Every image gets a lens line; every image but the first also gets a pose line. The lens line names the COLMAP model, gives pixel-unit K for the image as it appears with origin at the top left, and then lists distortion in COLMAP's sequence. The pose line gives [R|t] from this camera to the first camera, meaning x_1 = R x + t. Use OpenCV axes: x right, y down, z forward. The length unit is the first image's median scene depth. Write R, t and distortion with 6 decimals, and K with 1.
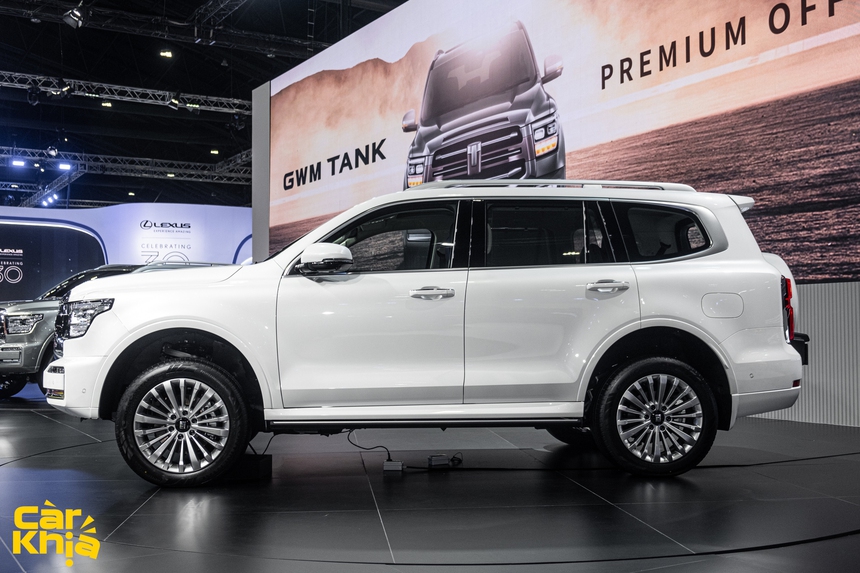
lens RADIAL K [[899.7, 0, 430.0], [0, 899.7, 286.5], [0, 0, 1]] dist [0.004816, 0.013346]
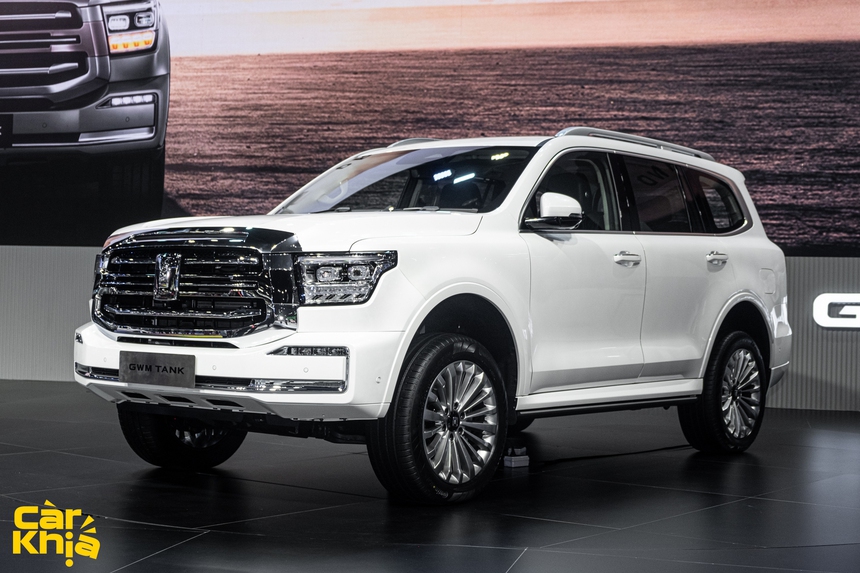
lens RADIAL K [[1220.3, 0, 430.0], [0, 1220.3, 286.5], [0, 0, 1]] dist [-0.015679, 0.060625]
pose [[0.740738, 0.025157, 0.671323, -0.436512], [-0.055296, 0.998191, 0.023607, 0.007550], [-0.669515, -0.054608, 0.740789, 0.114176]]
